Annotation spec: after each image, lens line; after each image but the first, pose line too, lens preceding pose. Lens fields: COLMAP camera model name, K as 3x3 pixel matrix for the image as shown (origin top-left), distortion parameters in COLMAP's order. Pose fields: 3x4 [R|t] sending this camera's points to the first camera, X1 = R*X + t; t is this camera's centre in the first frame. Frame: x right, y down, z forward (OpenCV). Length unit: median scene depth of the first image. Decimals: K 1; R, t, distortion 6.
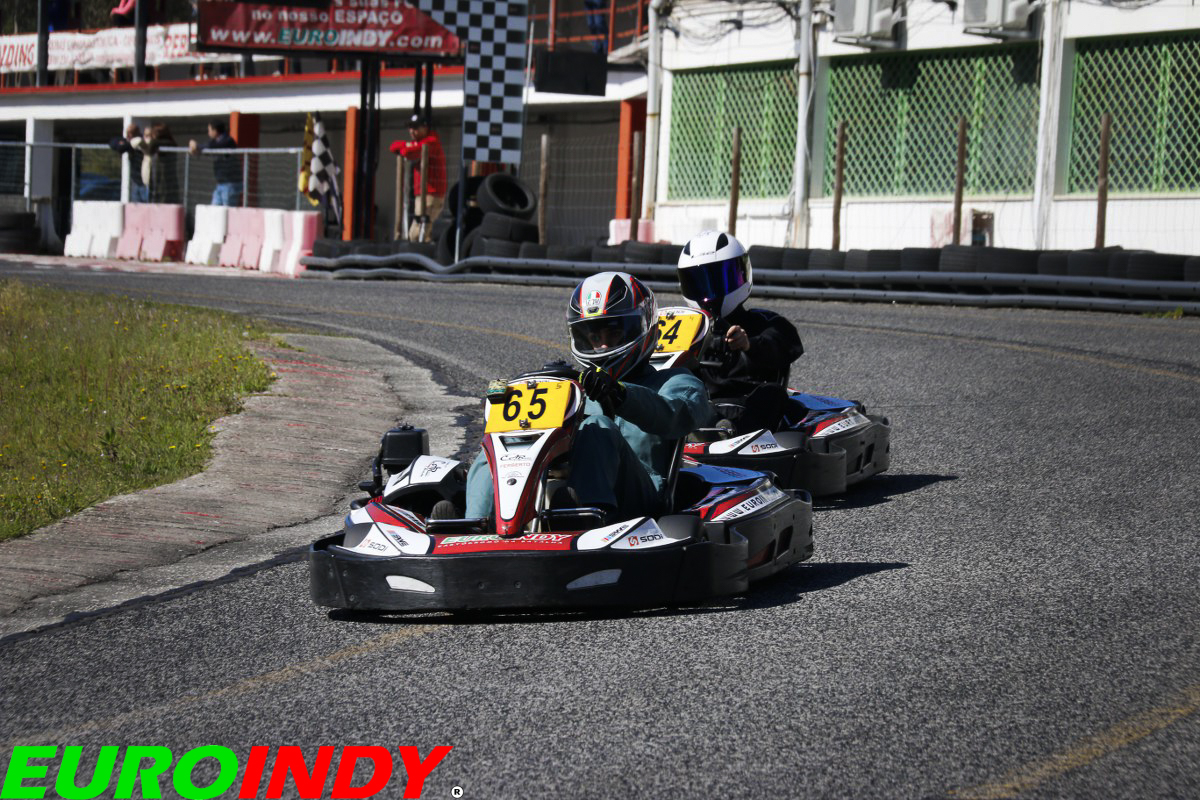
lens RADIAL K [[5987.2, 0, 588.2], [0, 5987.2, 489.3], [0, 0, 1]] dist [1.714532, 0.317190]
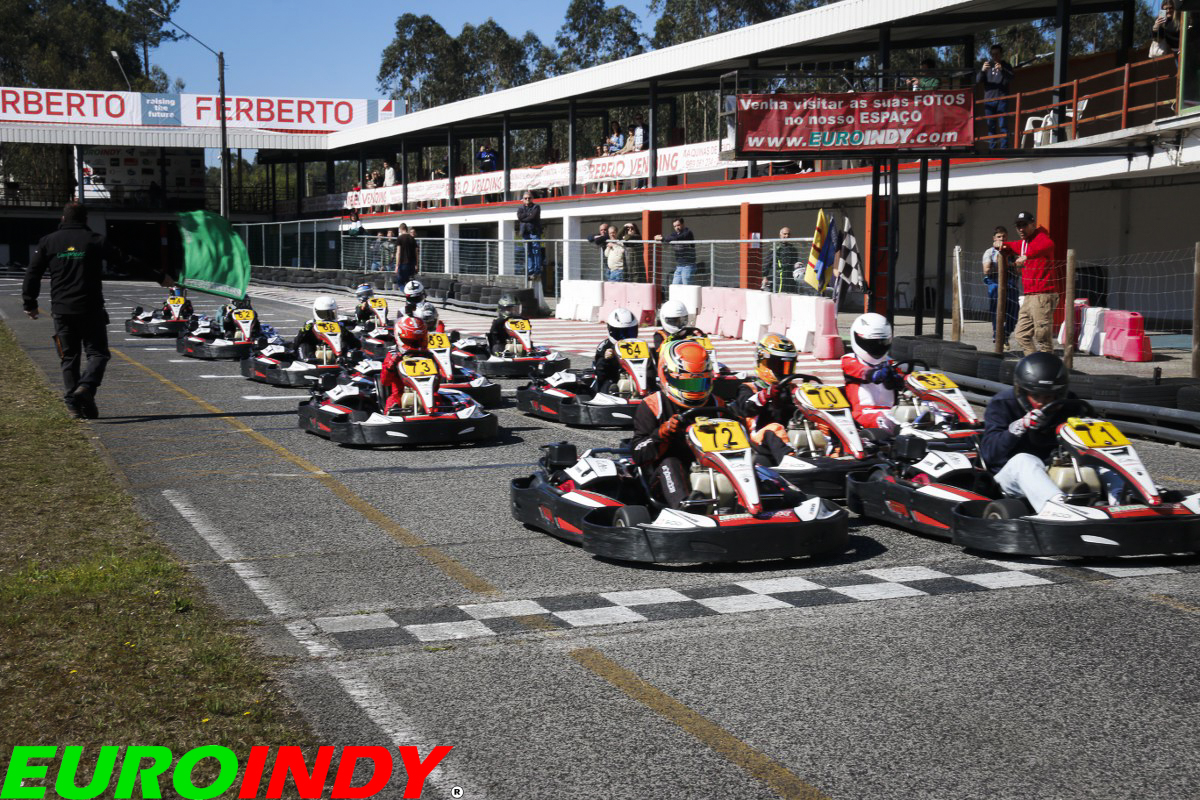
lens RADIAL K [[1831.1, 0, 606.7], [0, 1831.1, 414.9], [0, 0, 1]] dist [0.105773, 0.763923]
pose [[0.999073, -0.043034, -0.001428, -0.101429], [0.043049, 0.997657, 0.053178, -0.052010], [-0.000864, -0.053190, 0.998584, 0.777779]]
